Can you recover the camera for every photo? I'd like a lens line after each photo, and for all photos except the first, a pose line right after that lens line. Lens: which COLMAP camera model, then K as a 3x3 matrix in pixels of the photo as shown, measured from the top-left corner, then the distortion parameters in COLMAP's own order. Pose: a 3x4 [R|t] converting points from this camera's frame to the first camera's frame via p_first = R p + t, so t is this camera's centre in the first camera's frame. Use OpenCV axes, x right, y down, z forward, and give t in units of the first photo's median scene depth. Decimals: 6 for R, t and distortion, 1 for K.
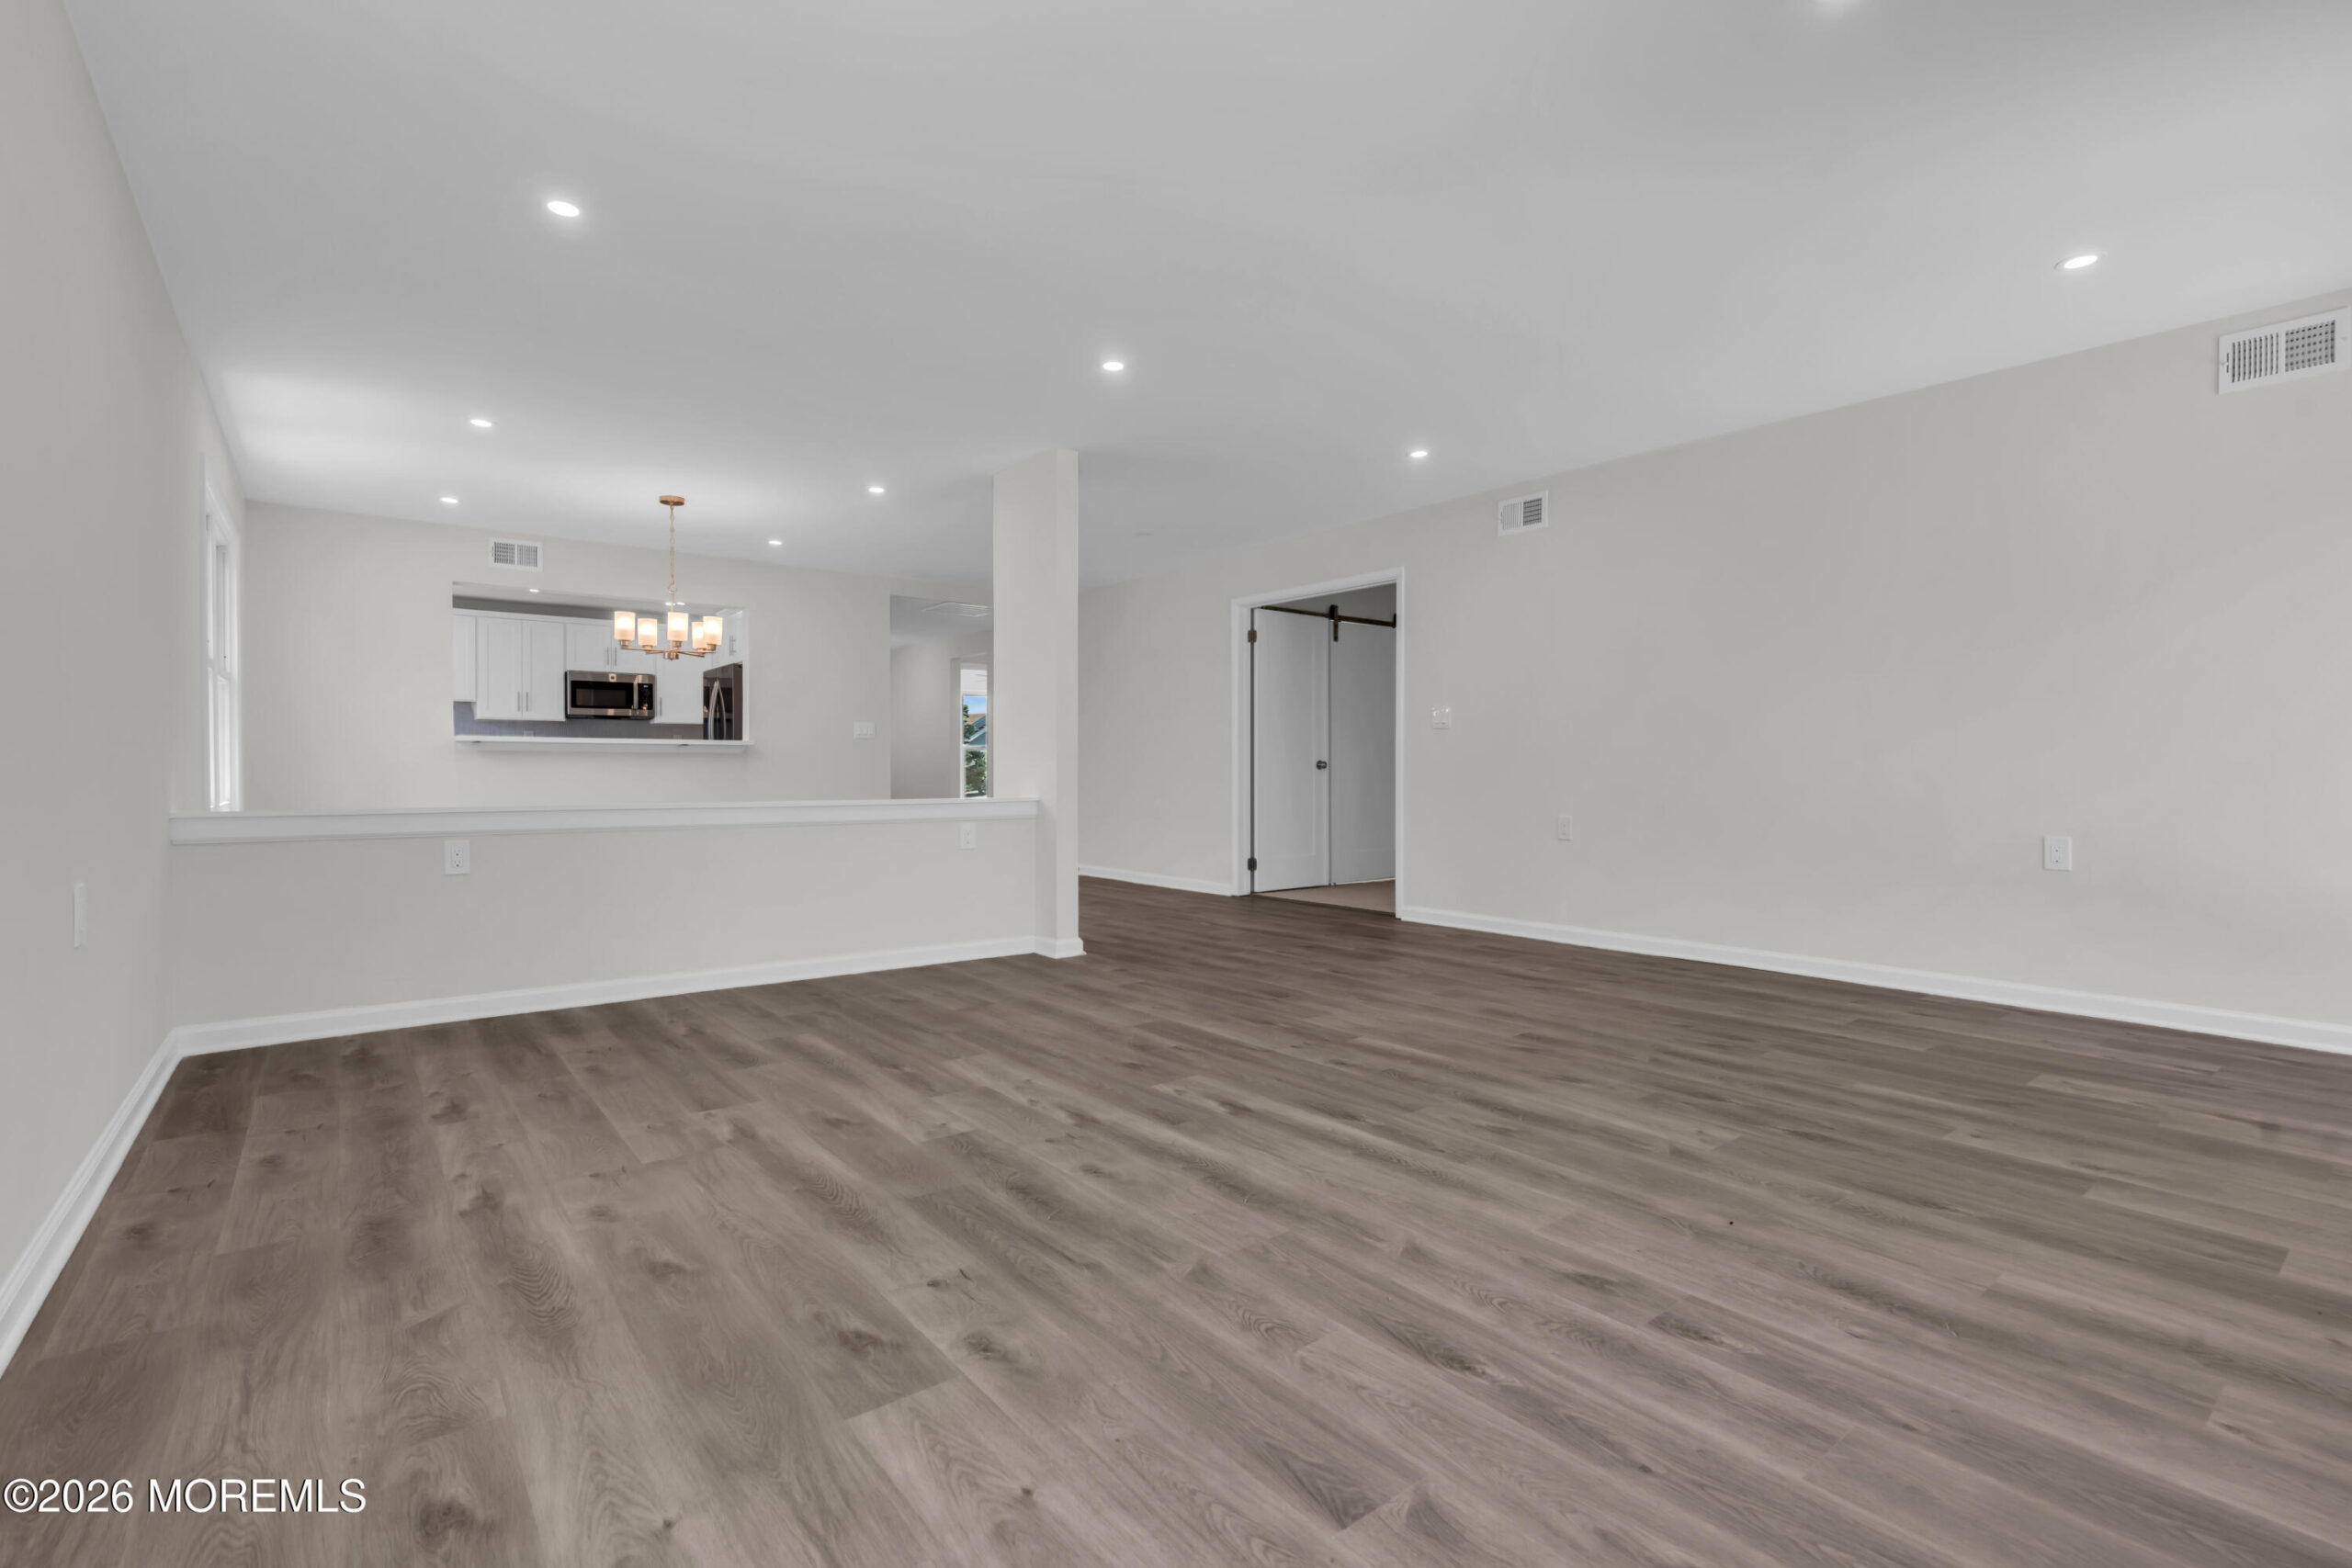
lens RADIAL K [[1054.0, 0, 1162.1], [0, 1054.0, 767.4], [0, 0, 1]] dist [-0.006299, 0.001929]
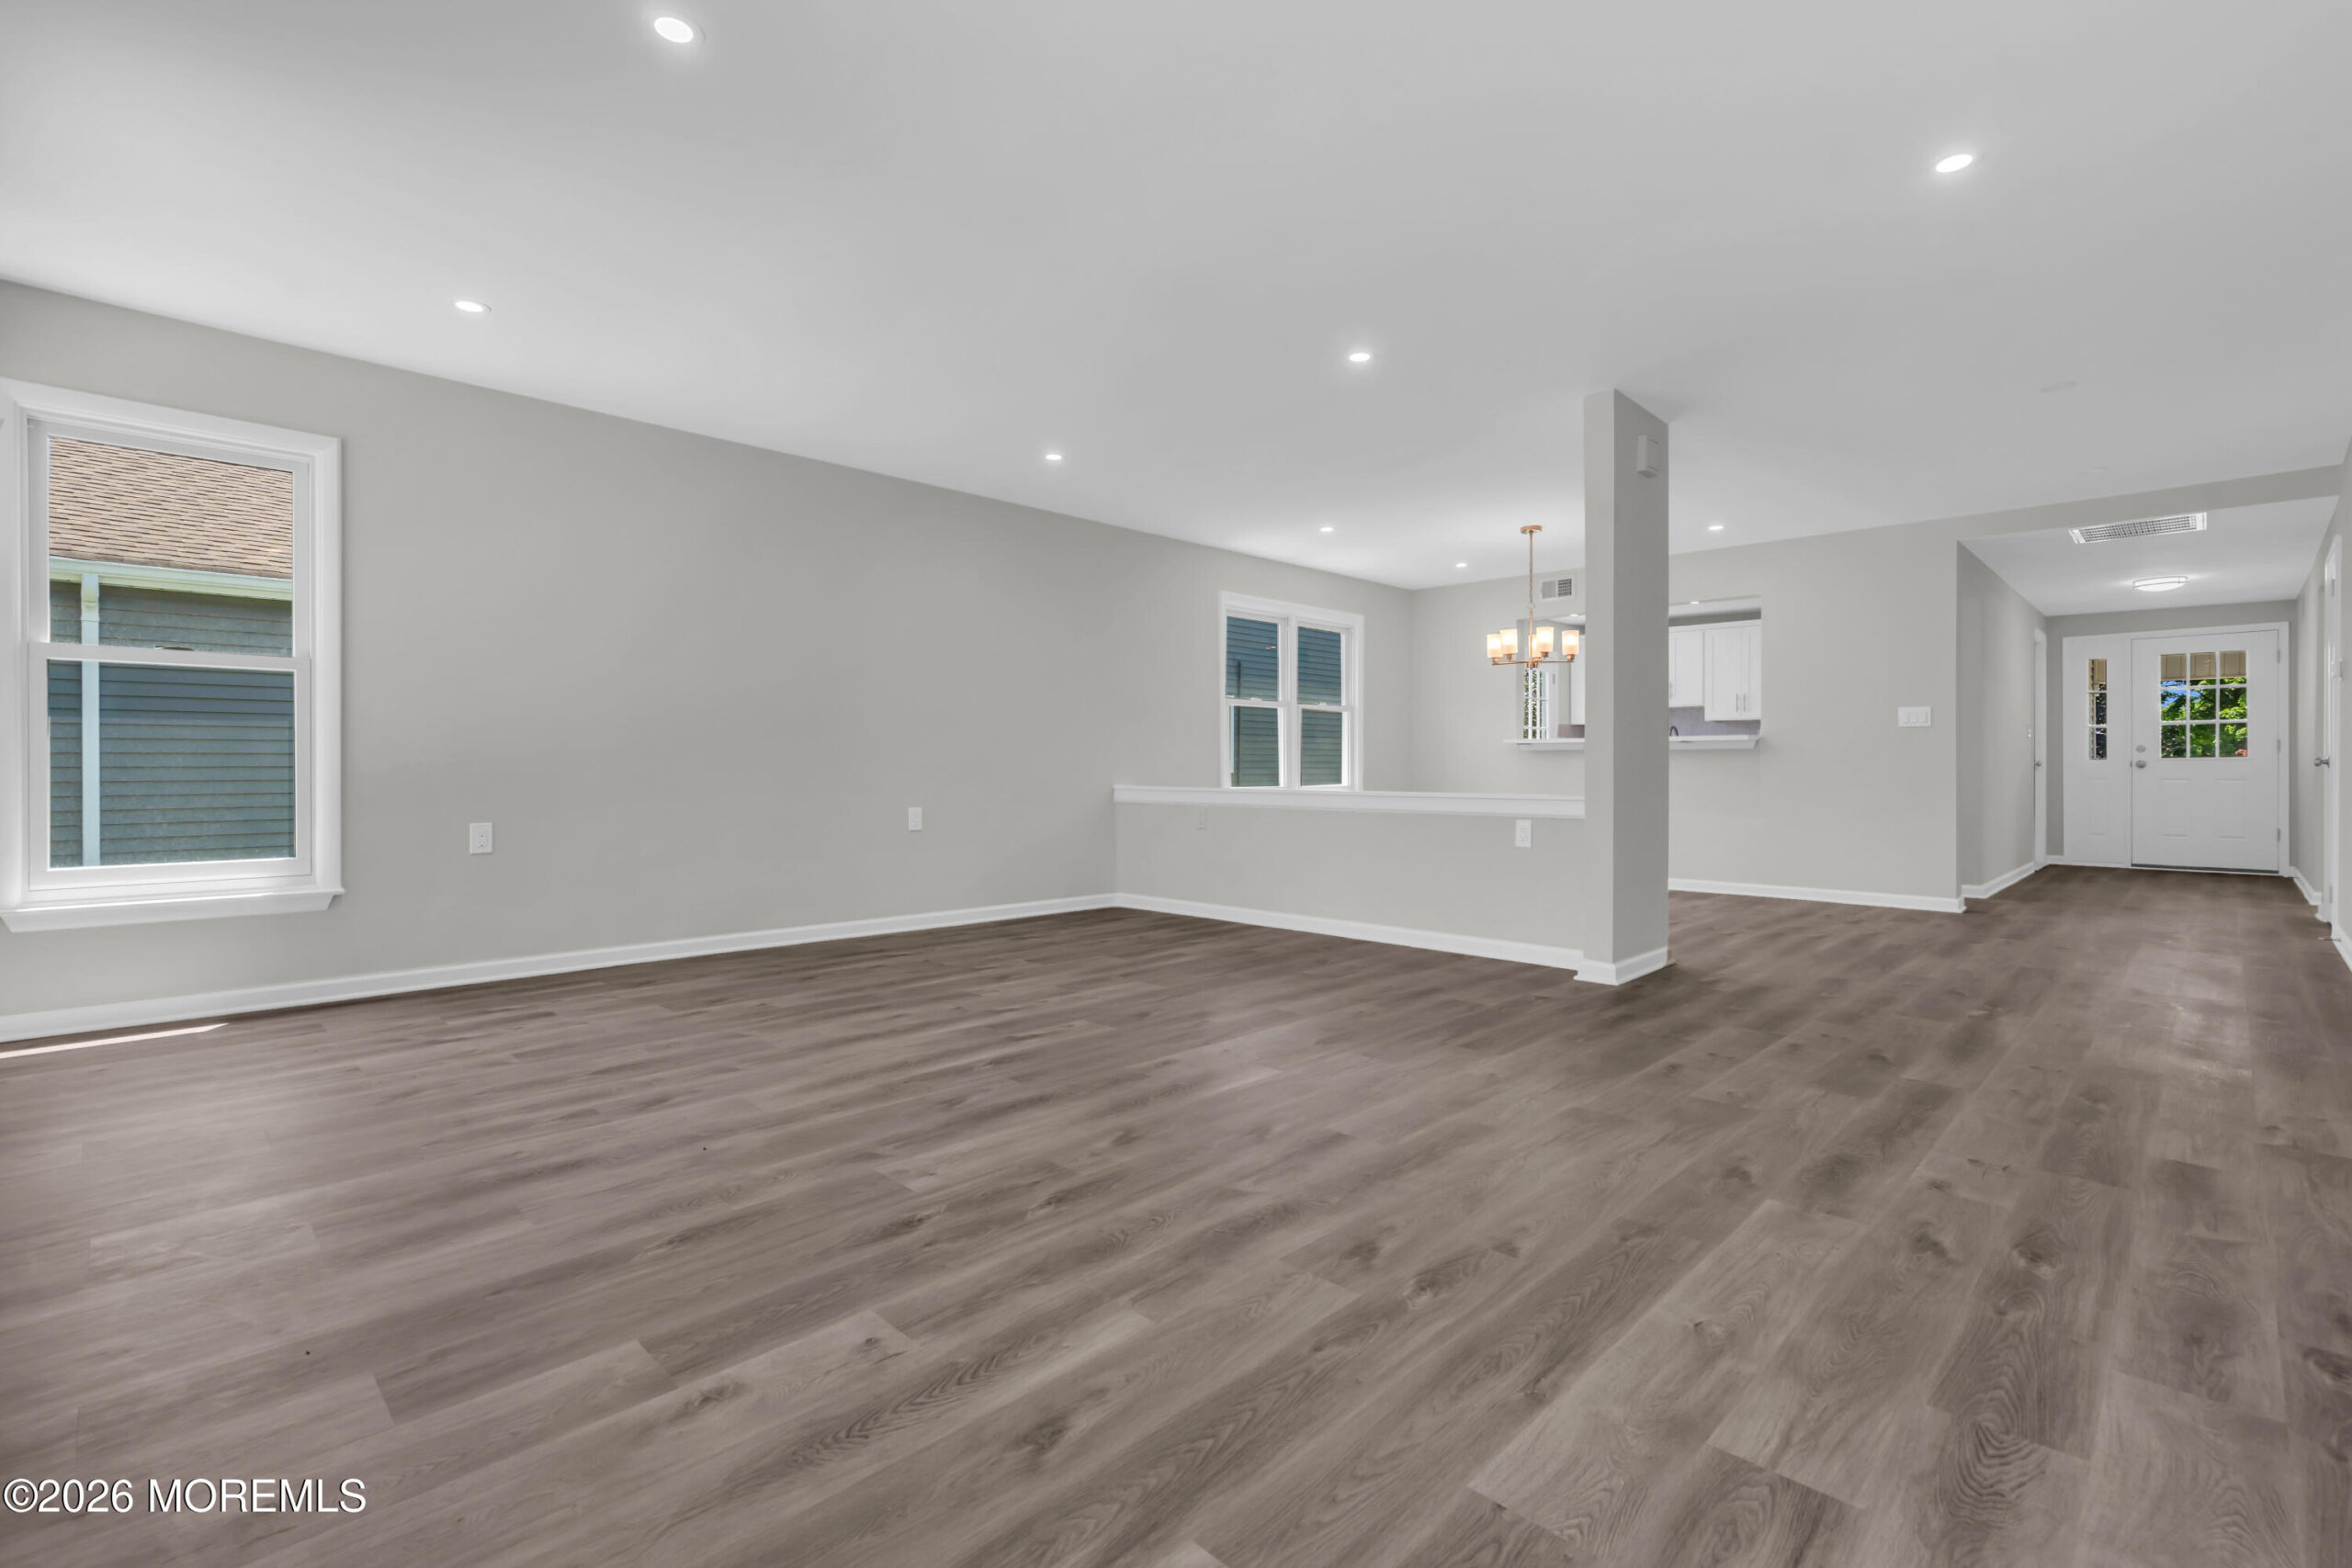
lens RADIAL K [[1054.0, 0, 1190.9], [0, 1054.0, 783.3], [0, 0, 1]] dist [-0.006299, 0.001929]
pose [[0.134953, 0.014750, -0.990742, 1.463970], [0.003166, 0.999878, 0.015317, 0.006121], [0.990847, -0.005204, 0.134890, 1.139523]]
